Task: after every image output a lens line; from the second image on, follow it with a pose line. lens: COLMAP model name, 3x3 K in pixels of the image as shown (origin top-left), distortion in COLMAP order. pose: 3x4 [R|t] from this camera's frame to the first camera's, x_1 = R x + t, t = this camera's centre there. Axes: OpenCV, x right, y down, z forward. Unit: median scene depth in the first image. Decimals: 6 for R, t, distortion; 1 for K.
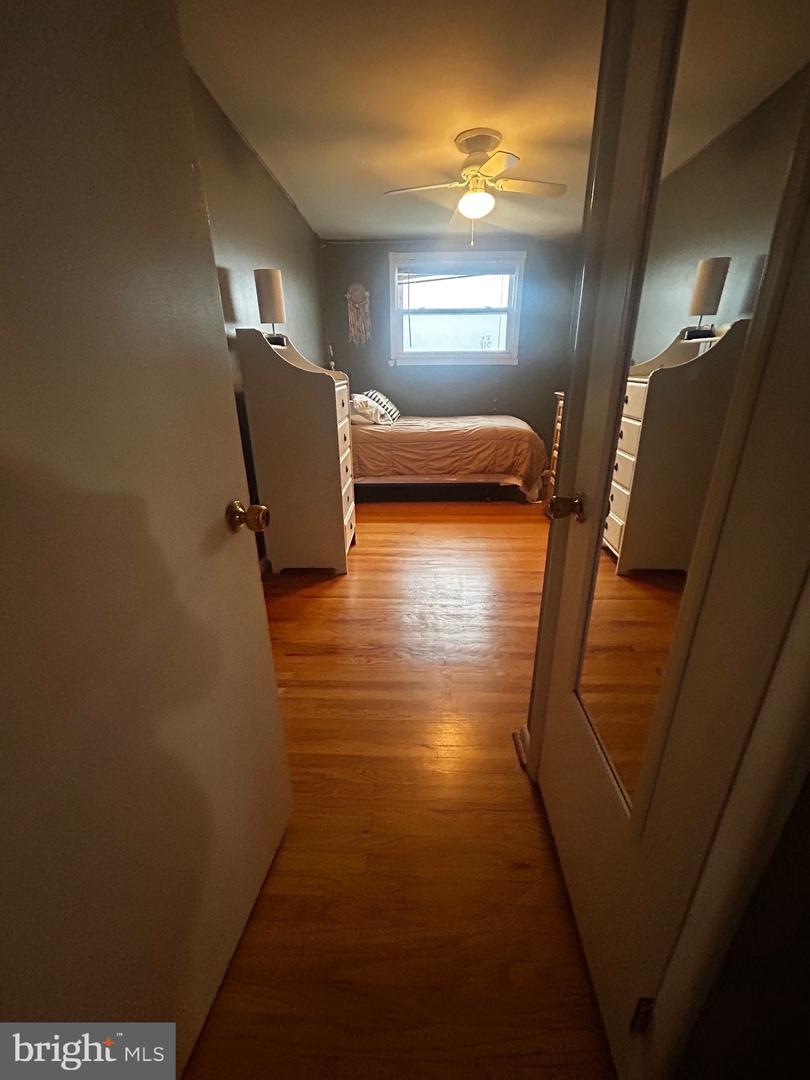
lens RADIAL K [[435.2, 0, 407.1], [0, 435.2, 539.1], [0, 0, 1]] dist [-0.003063, -0.000133]
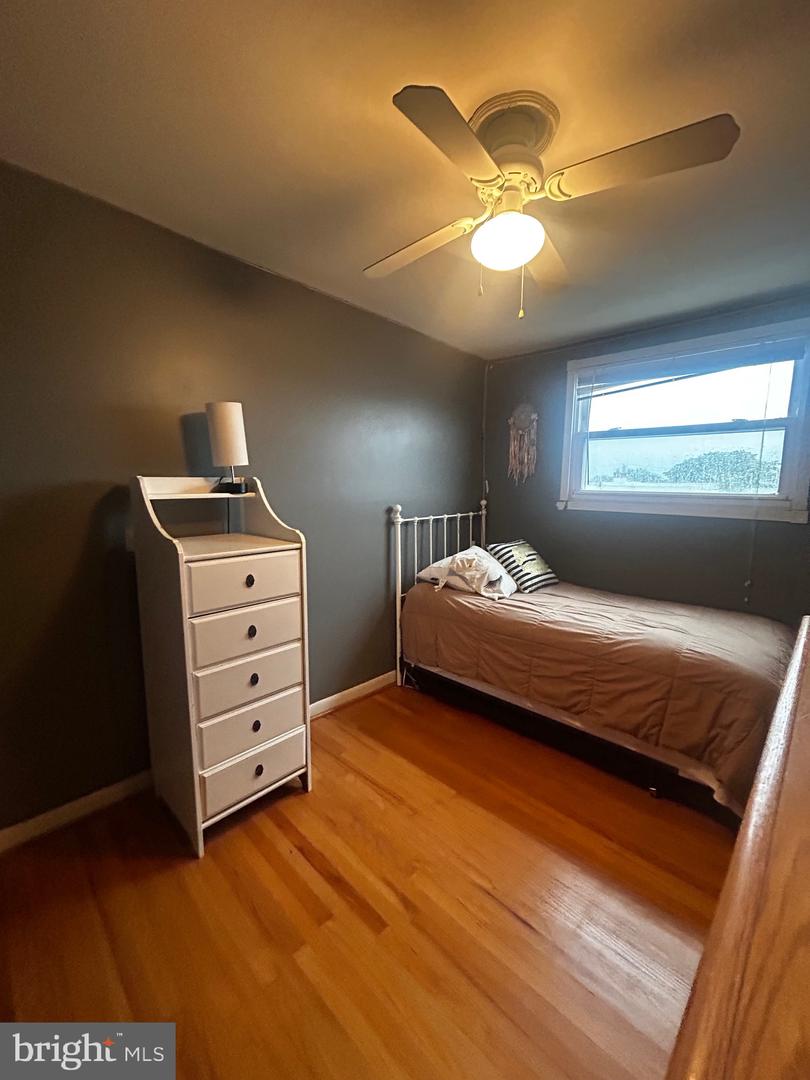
lens RADIAL K [[435.2, 0, 404.6], [0, 435.2, 541.3], [0, 0, 1]] dist [-0.003063, -0.000133]
pose [[0.739874, 0.106477, -0.664265, 0.278199], [-0.267687, 0.952459, -0.145484, -0.213917], [0.617195, 0.285455, 0.733203, 0.418021]]
